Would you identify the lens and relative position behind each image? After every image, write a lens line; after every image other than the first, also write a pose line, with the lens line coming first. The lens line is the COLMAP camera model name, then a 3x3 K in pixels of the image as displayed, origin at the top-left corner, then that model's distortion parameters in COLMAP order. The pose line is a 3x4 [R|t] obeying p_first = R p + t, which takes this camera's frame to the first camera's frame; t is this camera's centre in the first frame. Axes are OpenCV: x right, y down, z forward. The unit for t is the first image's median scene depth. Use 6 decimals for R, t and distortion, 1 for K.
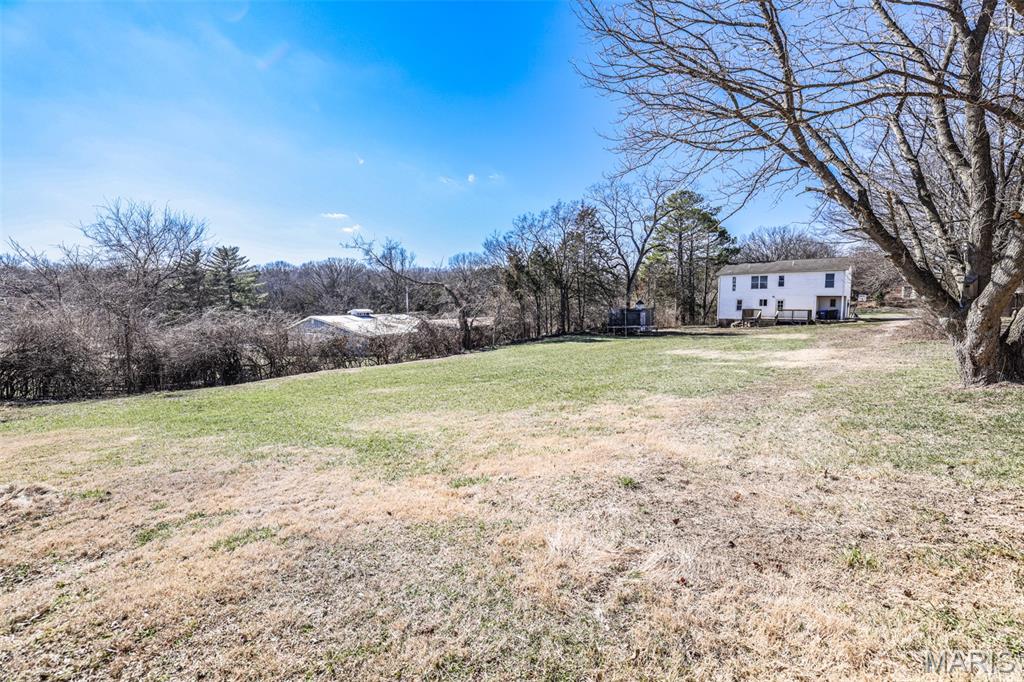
lens RADIAL K [[445.6, 0, 512.0], [0, 445.6, 341.0], [0, 0, 1]] dist [-0.024873, 0.000044]
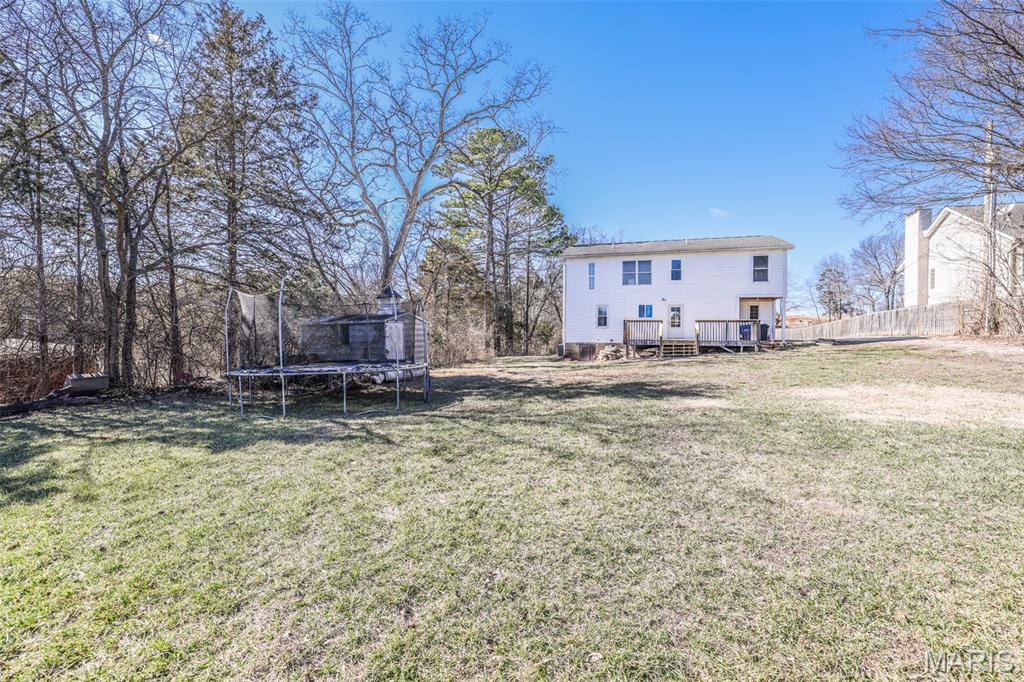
lens RADIAL K [[436.3, 0, 513.0], [0, 436.3, 343.0], [0, 0, 1]] dist [-0.053041, 0.019493]
pose [[0.912585, -0.004933, 0.408856, 0.221173], [0.030202, 0.998009, -0.055369, -0.025887], [-0.407769, 0.062878, 0.910918, 0.614736]]
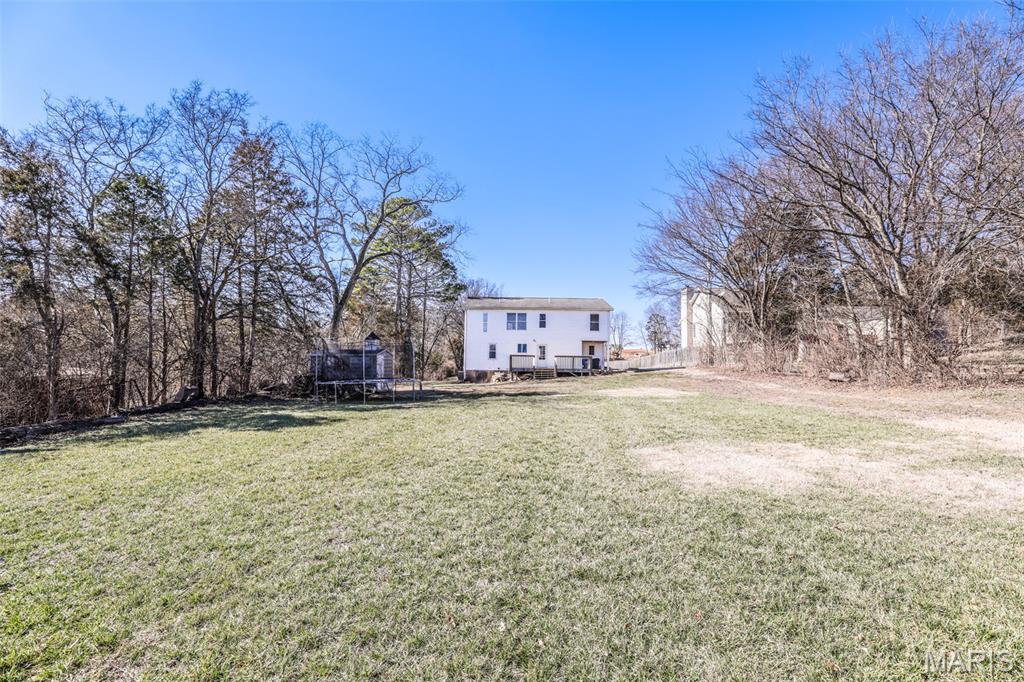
lens RADIAL K [[436.3, 0, 513.0], [0, 436.3, 343.0], [0, 0, 1]] dist [-0.053041, 0.019493]
pose [[0.749170, 0.043341, 0.660959, 0.065876], [0.041078, 0.992896, -0.111667, -0.013384], [-0.661103, 0.110808, 0.742068, 0.469400]]
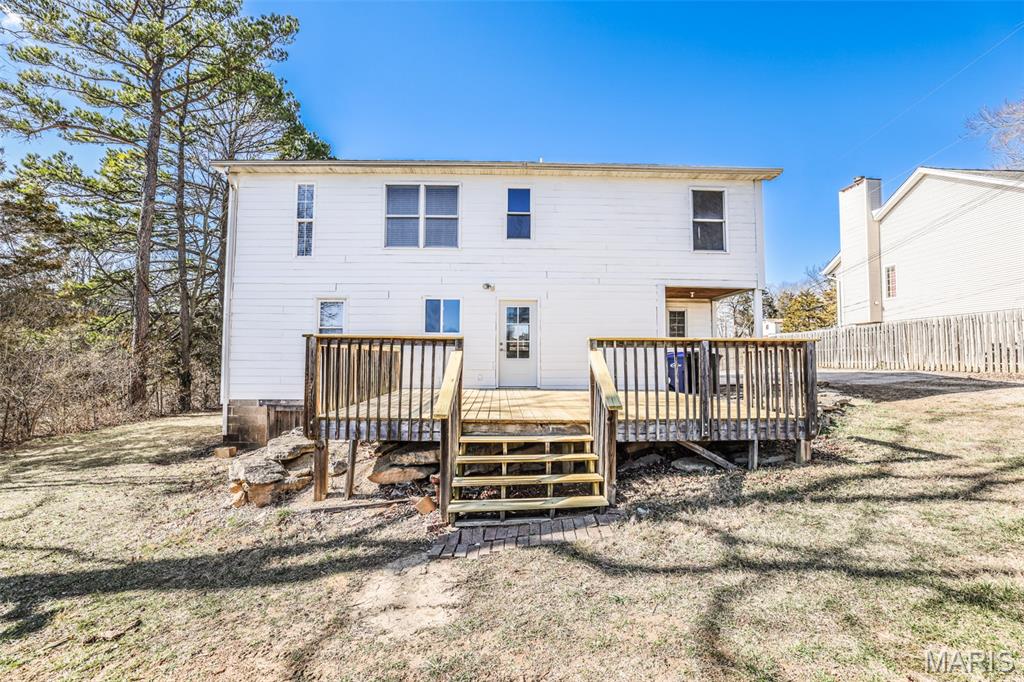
lens RADIAL K [[436.3, 0, 513.0], [0, 436.3, 343.0], [0, 0, 1]] dist [-0.053041, 0.019493]
pose [[0.724051, 0.026183, 0.689250, 0.469165], [0.052623, 0.994270, -0.093050, -0.055875], [-0.687737, 0.103643, 0.718524, 0.861449]]
